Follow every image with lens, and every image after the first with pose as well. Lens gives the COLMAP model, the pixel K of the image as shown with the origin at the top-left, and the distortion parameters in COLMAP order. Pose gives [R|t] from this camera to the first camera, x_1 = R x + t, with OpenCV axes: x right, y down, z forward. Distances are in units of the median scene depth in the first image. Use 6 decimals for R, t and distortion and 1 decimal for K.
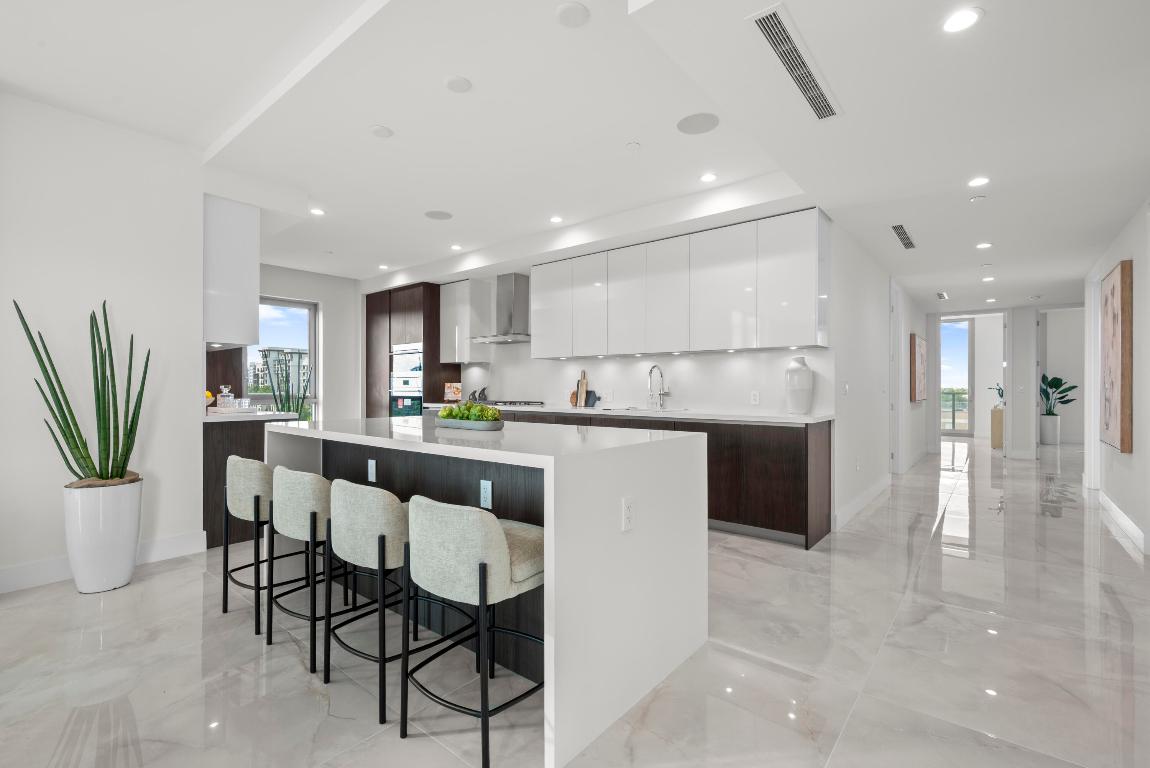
lens RADIAL K [[513.6, 0, 576.9], [0, 513.6, 386.0], [0, 0, 1]] dist [-0.000602, -0.000010]
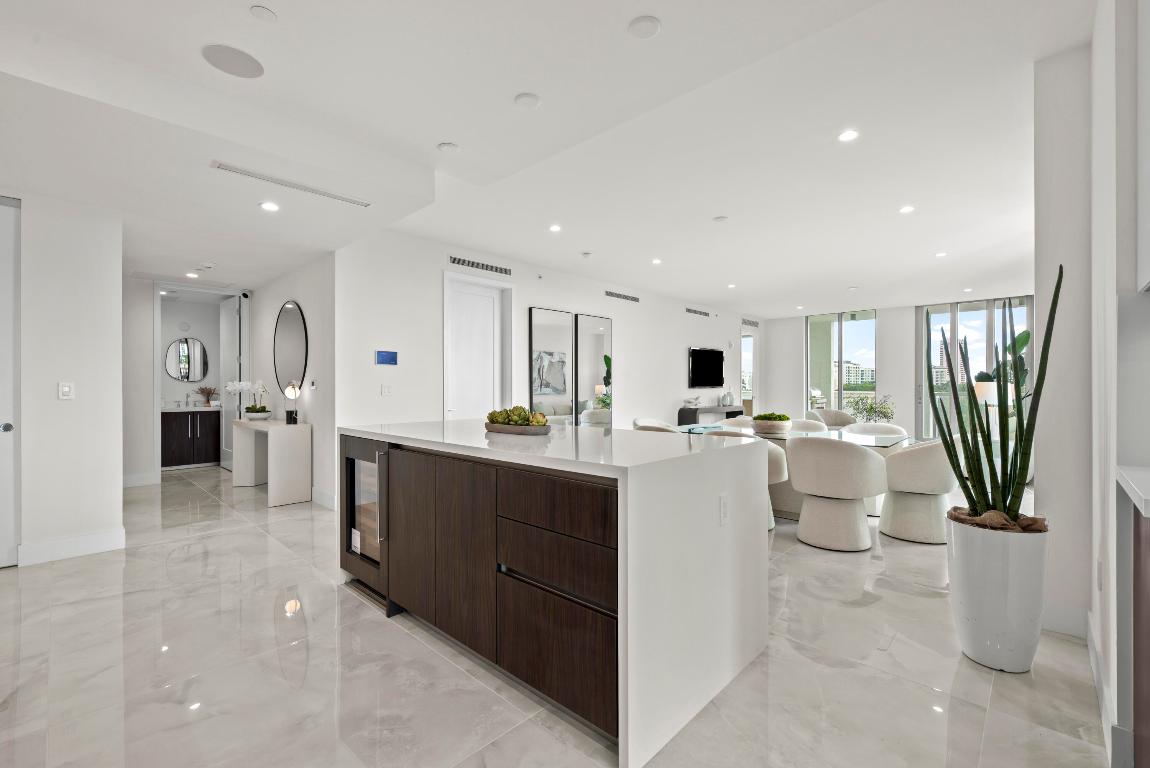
lens RADIAL K [[491.8, 0, 575.0], [0, 491.8, 384.0], [0, 0, 1]] dist [0.000539, -0.000043]
pose [[-0.997651, -0.002965, 0.068434, -0.157012], [-0.003447, 0.999970, -0.006930, -0.004720], [-0.068411, -0.007150, -0.997632, 0.790130]]
